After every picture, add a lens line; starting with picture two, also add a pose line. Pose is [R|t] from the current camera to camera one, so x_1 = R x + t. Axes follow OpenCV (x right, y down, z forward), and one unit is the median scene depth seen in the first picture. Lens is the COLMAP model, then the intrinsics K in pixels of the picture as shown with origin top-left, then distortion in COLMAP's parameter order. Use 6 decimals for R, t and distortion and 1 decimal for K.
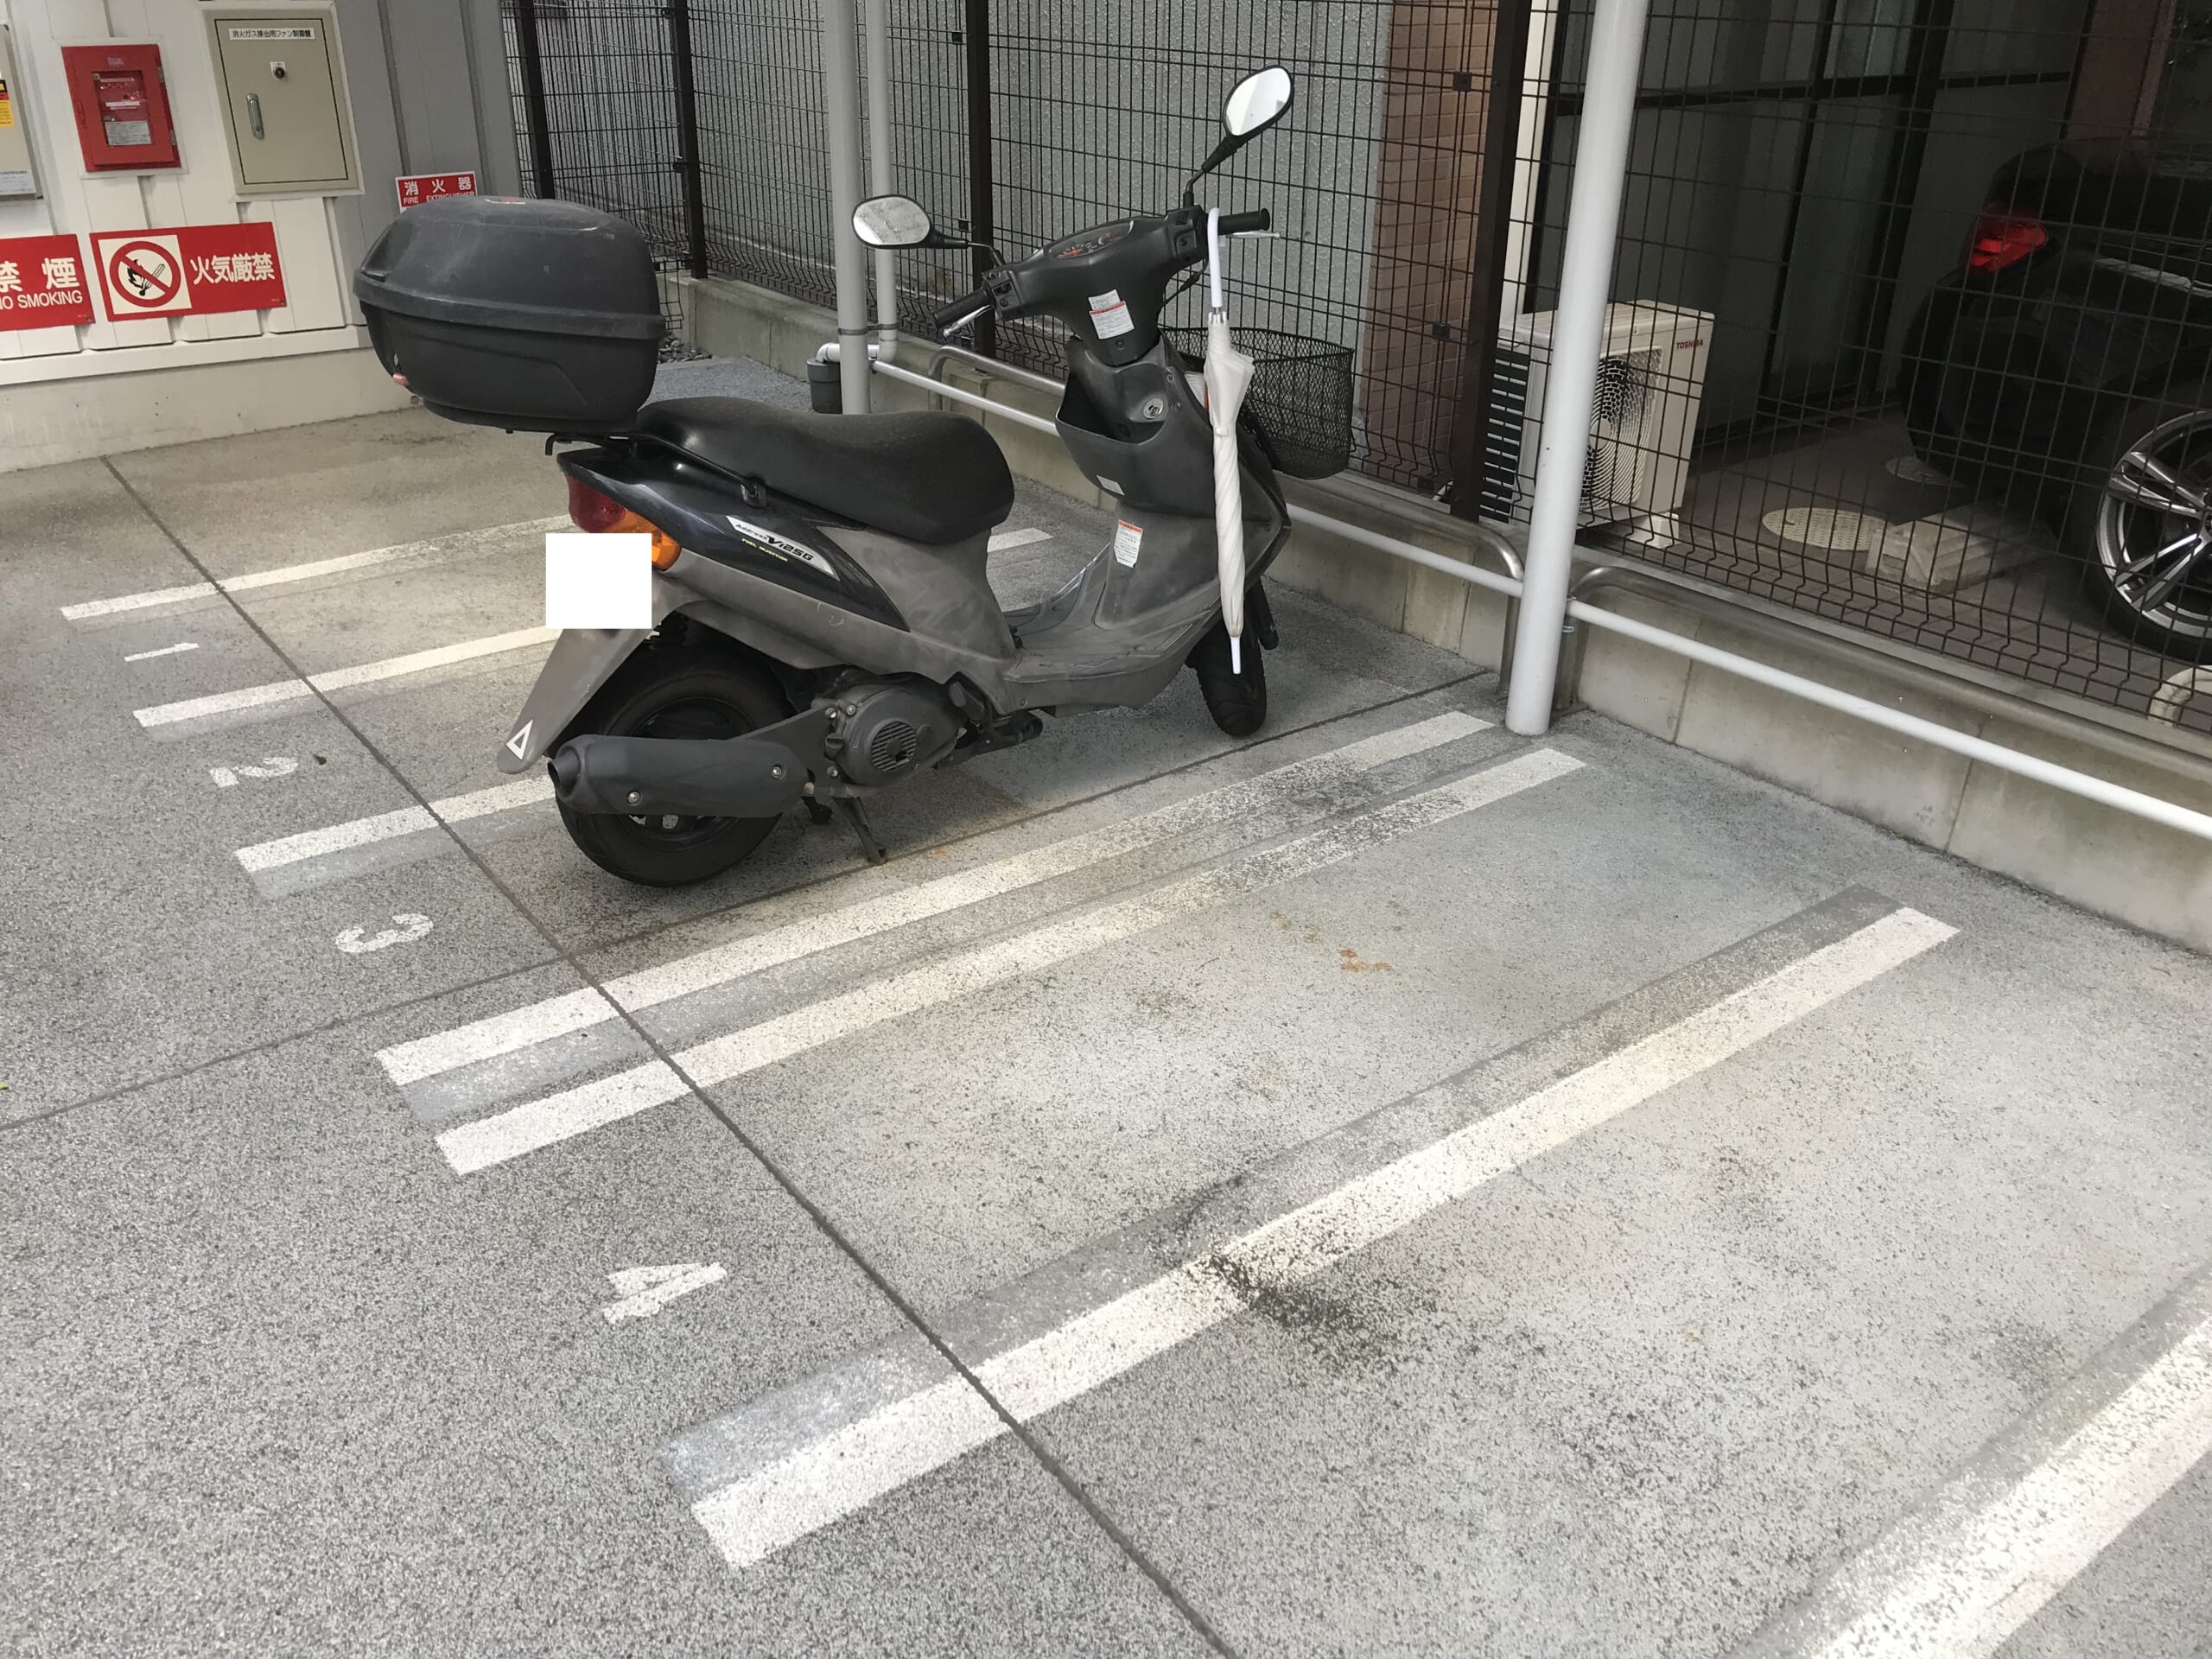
lens RADIAL K [[1826.3, 0, 1117.4], [0, 1826.3, 818.8], [0, 0, 1]] dist [0.009087, 0.016565]
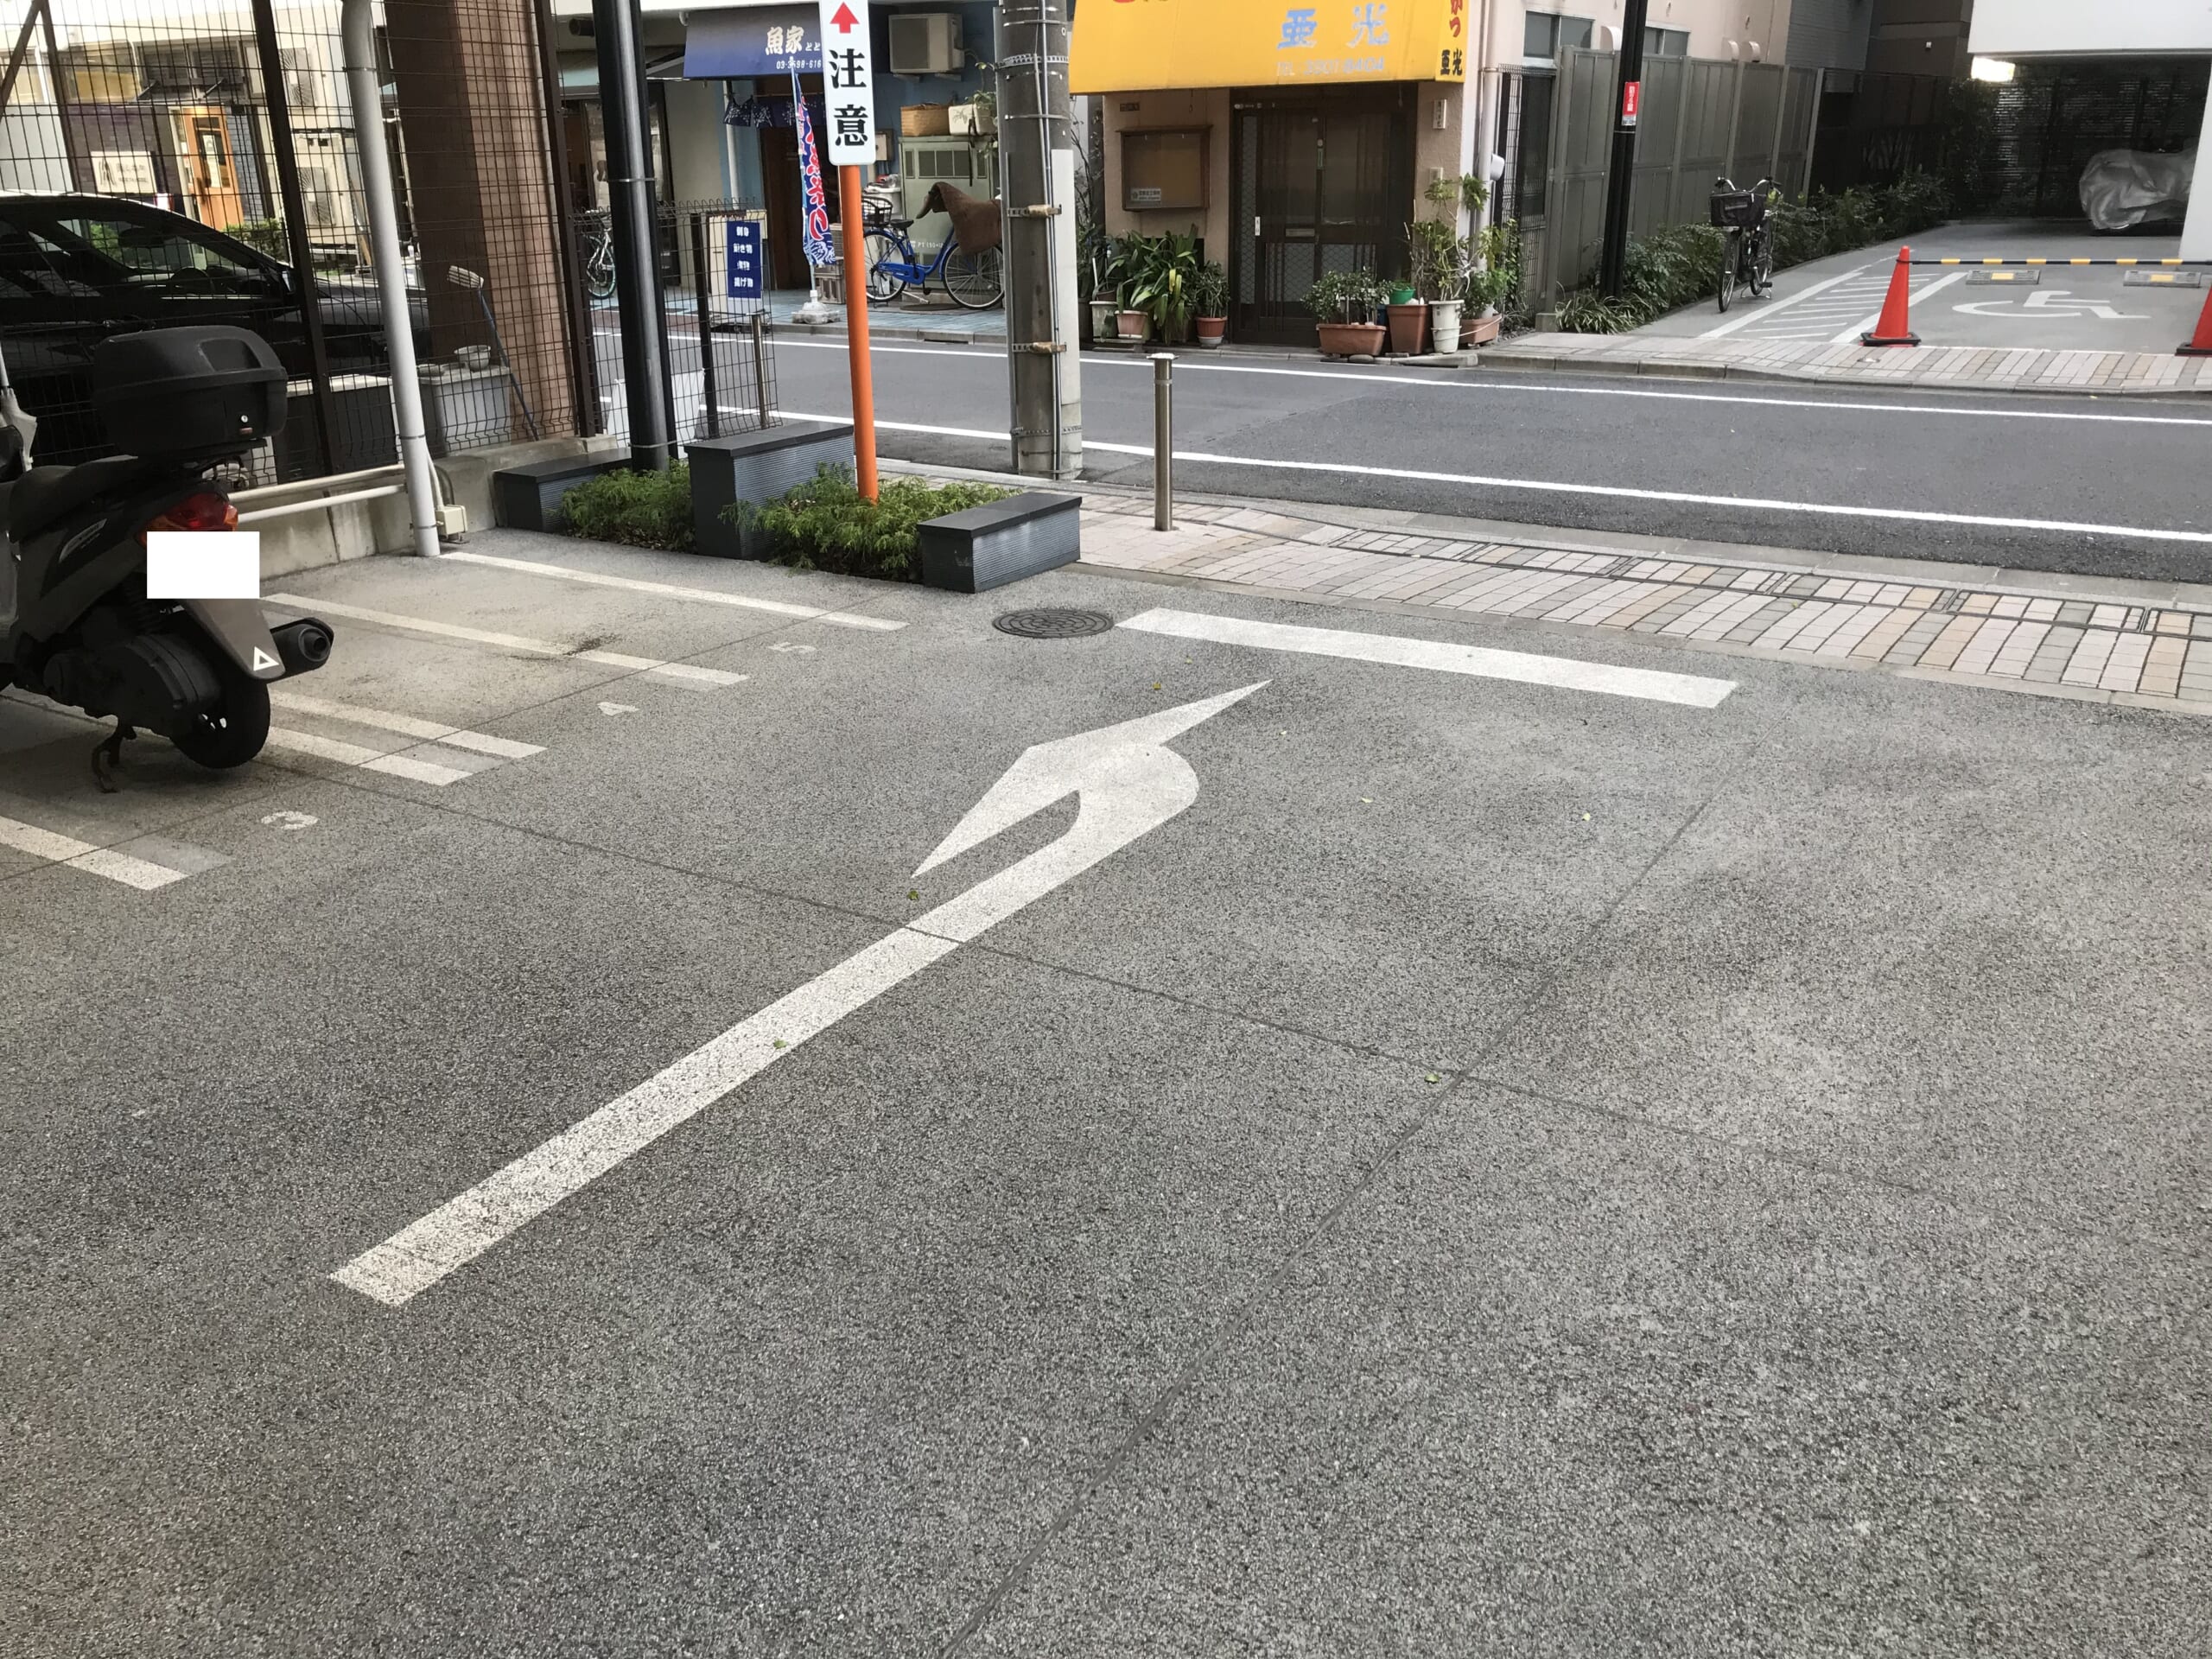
lens RADIAL K [[1826.3, 0, 1099.6], [0, 1826.3, 825.7], [0, 0, 1]] dist [0.009087, 0.016565]
pose [[-0.360984, -0.339160, 0.868713, -1.087879], [0.414222, 0.776278, 0.475197, -0.206854], [-0.835530, 0.531378, -0.139736, 0.372989]]
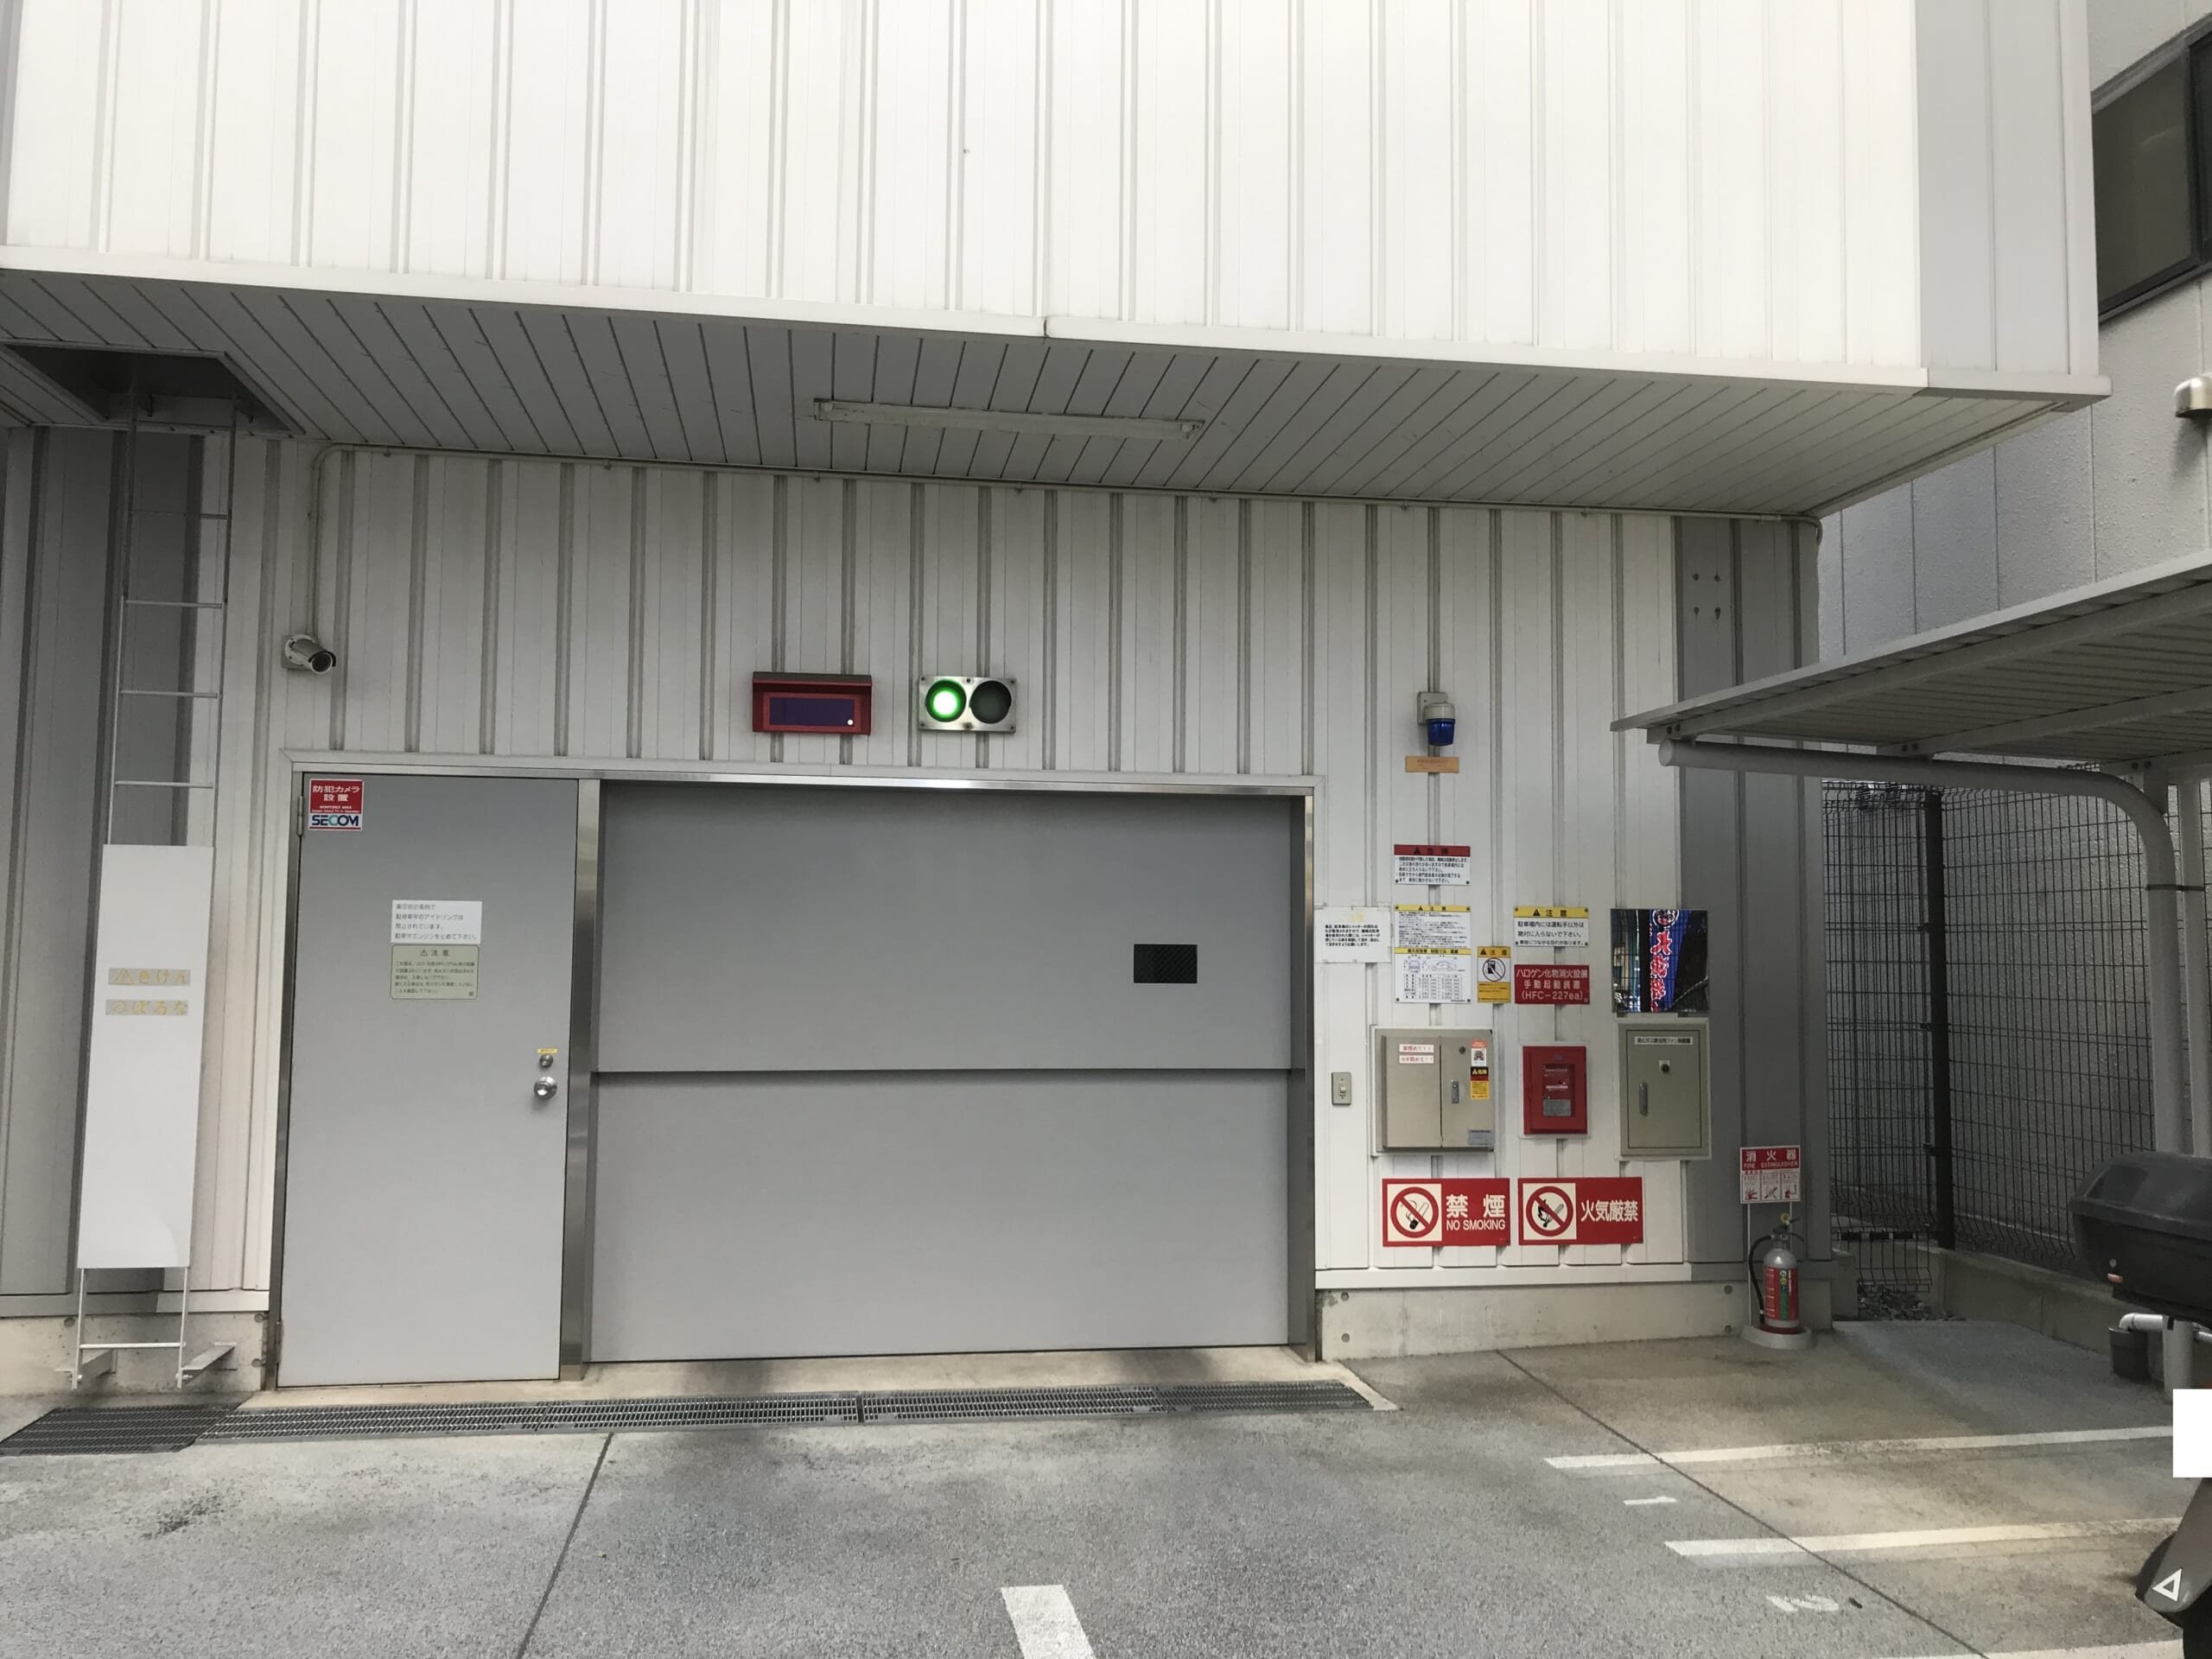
lens RADIAL K [[1826.3, 0, 1095.7], [0, 1826.3, 831.0], [0, 0, 1]] dist [0.009087, 0.016565]
pose [[0.879477, -0.039895, -0.474266, -0.195580], [-0.201838, 0.871173, -0.447570, 0.111647], [0.431024, 0.489353, 0.758124, -0.244295]]
